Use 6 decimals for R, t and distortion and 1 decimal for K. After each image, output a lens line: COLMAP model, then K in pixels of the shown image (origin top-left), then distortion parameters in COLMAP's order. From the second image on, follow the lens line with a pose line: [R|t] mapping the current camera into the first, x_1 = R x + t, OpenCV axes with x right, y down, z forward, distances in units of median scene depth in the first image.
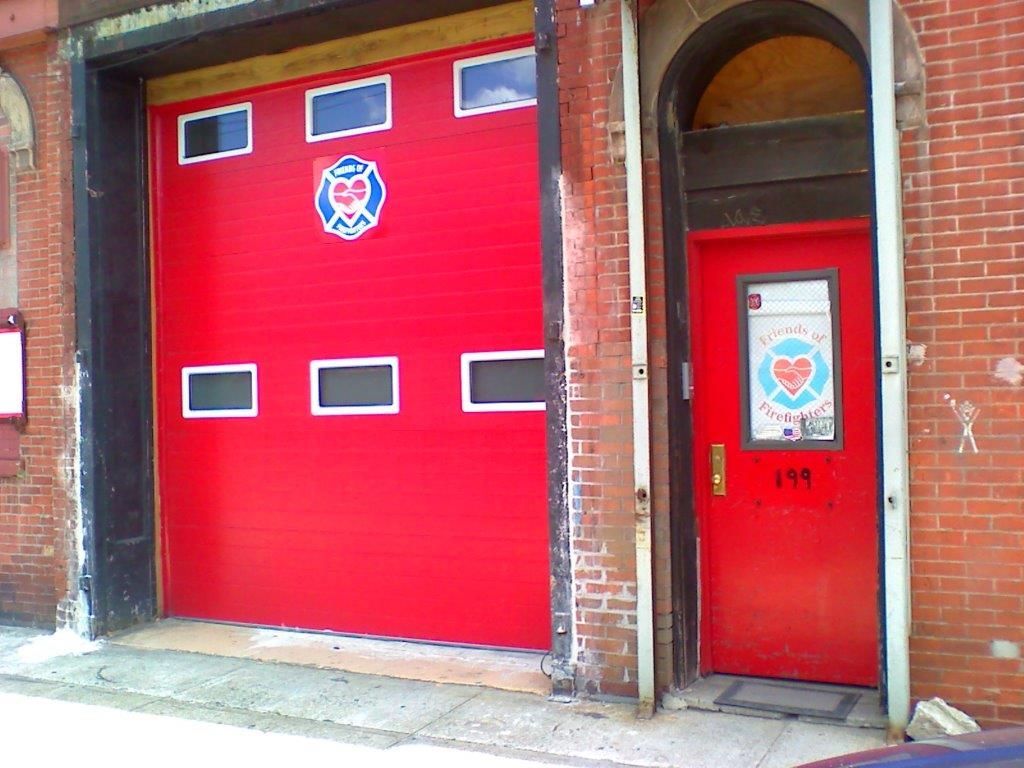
lens RADIAL K [[1116.0, 0, 512.0], [0, 1116.0, 384.0], [0, 0, 1]] dist [-0.062373, 0.041285]
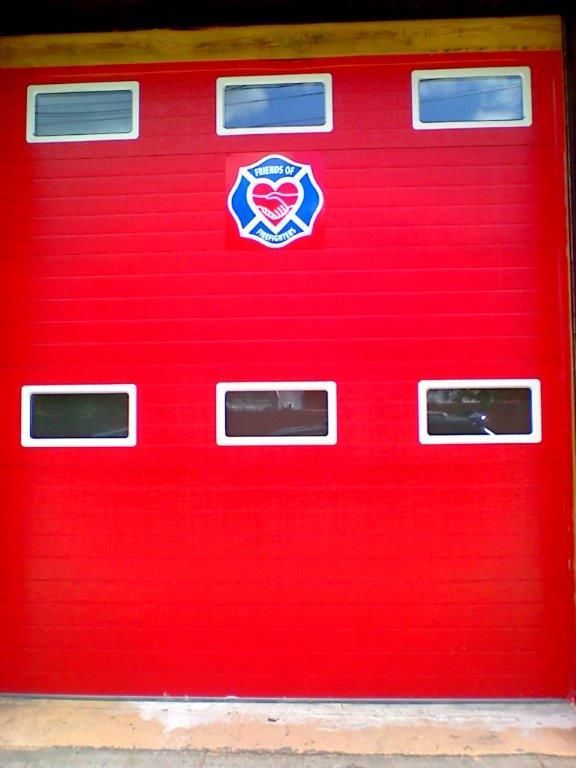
lens RADIAL K [[837.0, 0, 288.0], [0, 837.0, 384.0], [0, 0, 1]] dist [-0.062373, 0.041285]
pose [[0.913473, 0.040265, 0.404902, -0.402829], [-0.019613, 0.998292, -0.055026, 0.015137], [-0.406426, 0.042323, 0.912703, 0.393534]]
